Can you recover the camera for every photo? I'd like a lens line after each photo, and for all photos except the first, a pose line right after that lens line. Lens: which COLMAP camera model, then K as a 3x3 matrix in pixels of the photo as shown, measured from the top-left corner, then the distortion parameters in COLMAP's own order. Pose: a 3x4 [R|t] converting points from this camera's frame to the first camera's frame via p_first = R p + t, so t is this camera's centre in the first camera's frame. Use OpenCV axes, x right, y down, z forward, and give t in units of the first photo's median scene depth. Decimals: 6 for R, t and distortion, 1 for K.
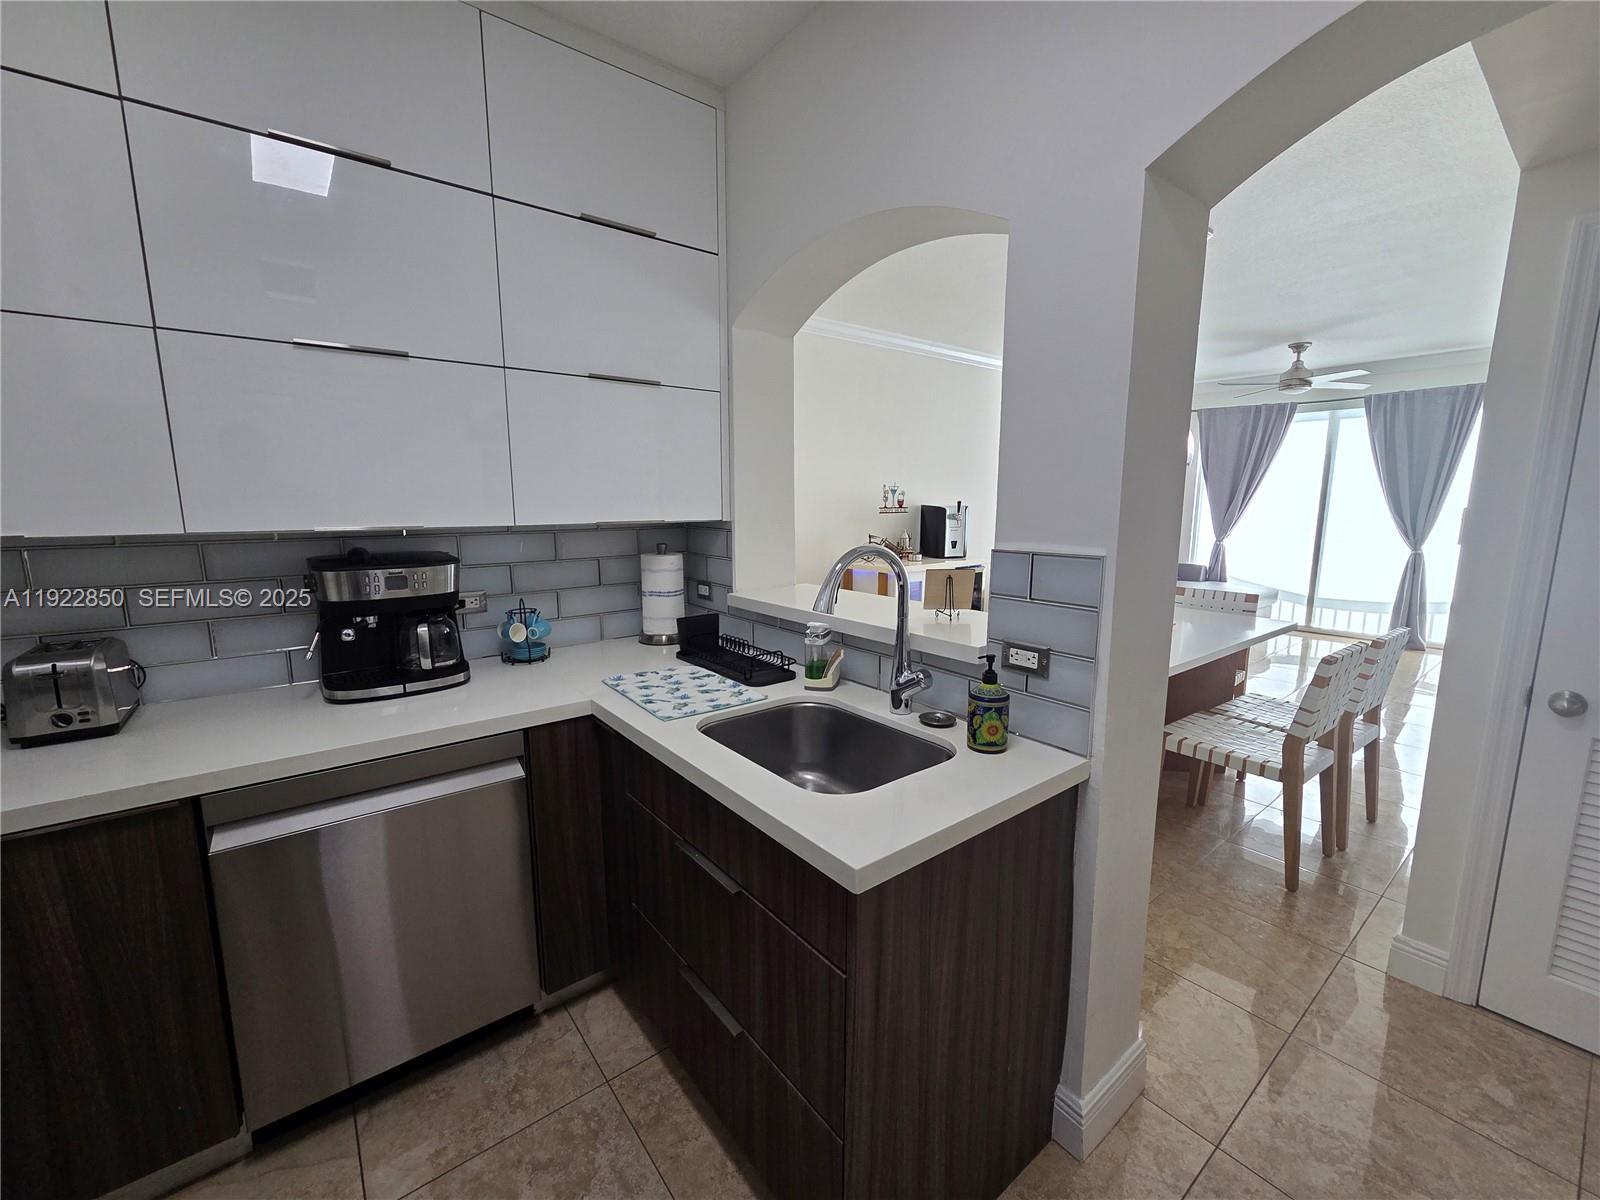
lens RADIAL K [[655.9, 0, 802.0], [0, 655.9, 603.1], [0, 0, 1]] dist [0.002700, -0.000106]
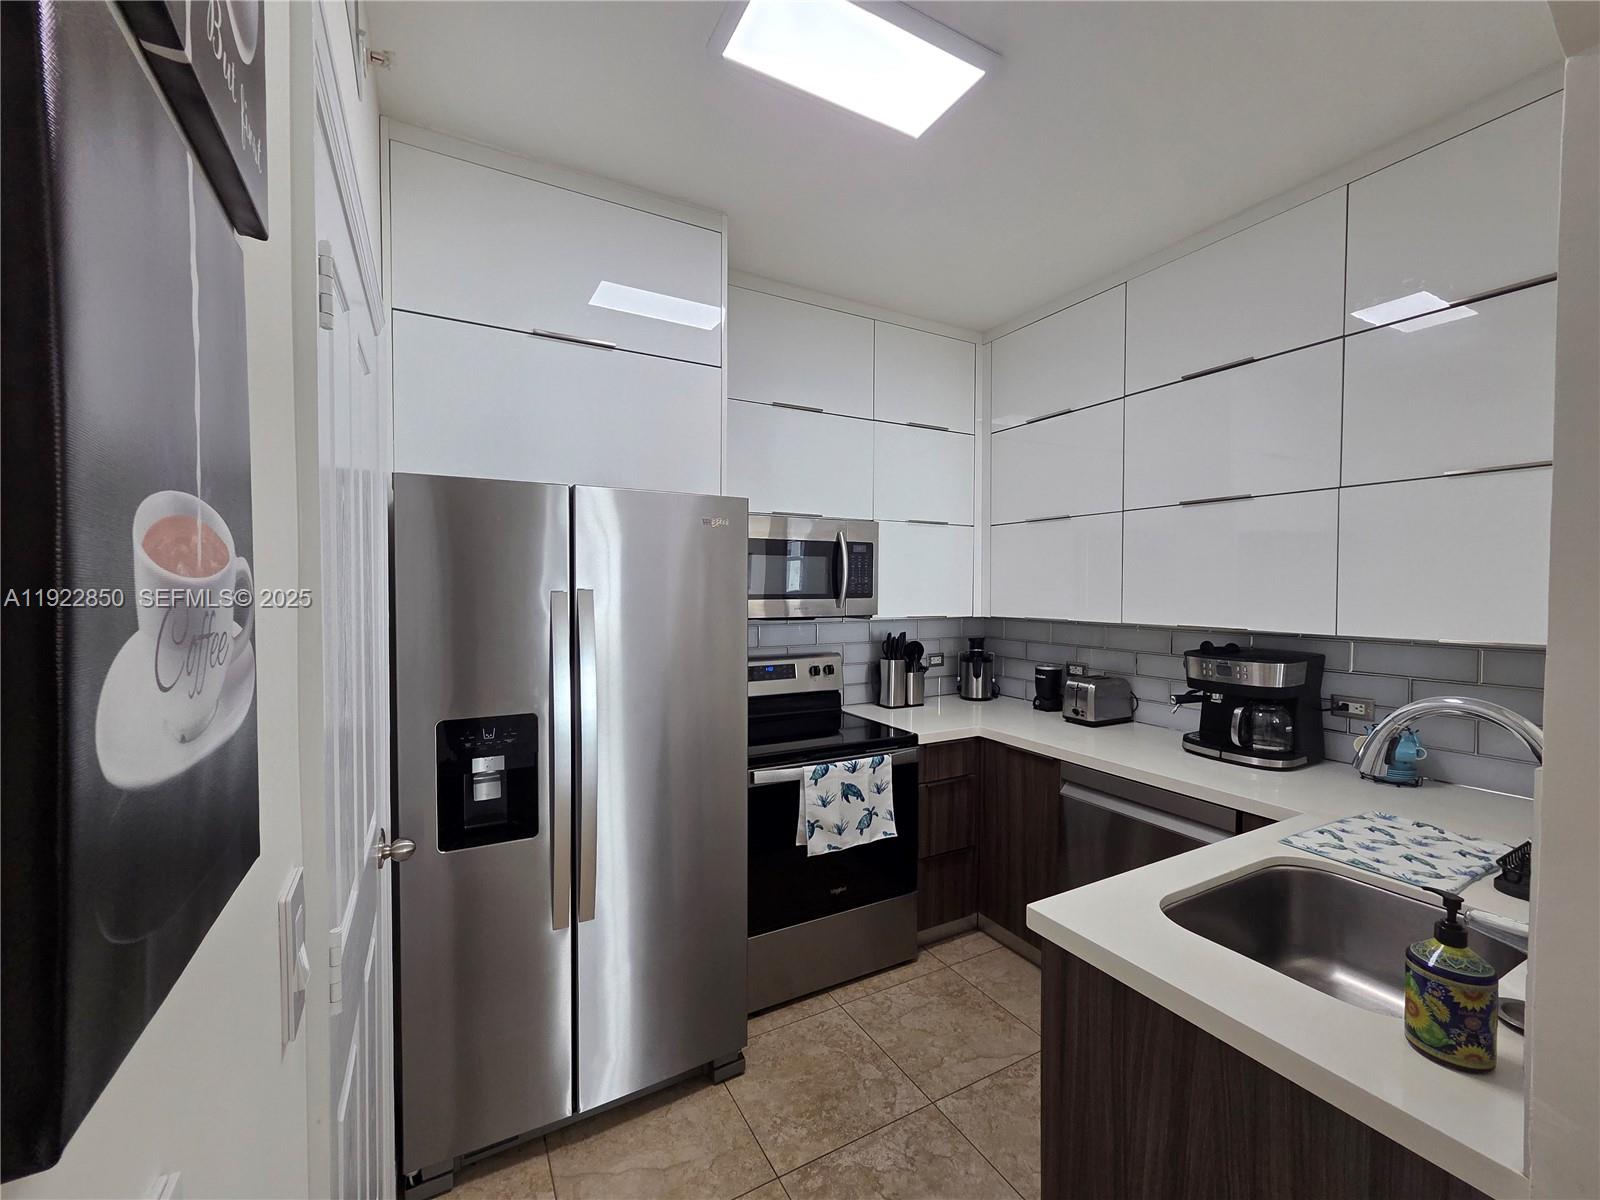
lens RADIAL K [[655.9, 0, 802.0], [0, 655.9, 603.1], [0, 0, 1]] dist [0.002700, -0.000106]
pose [[-0.164067, 0.028128, -0.986048, 0.778712], [-0.152969, 0.986776, 0.053601, -0.103625], [0.974517, 0.159629, -0.157595, 0.370401]]
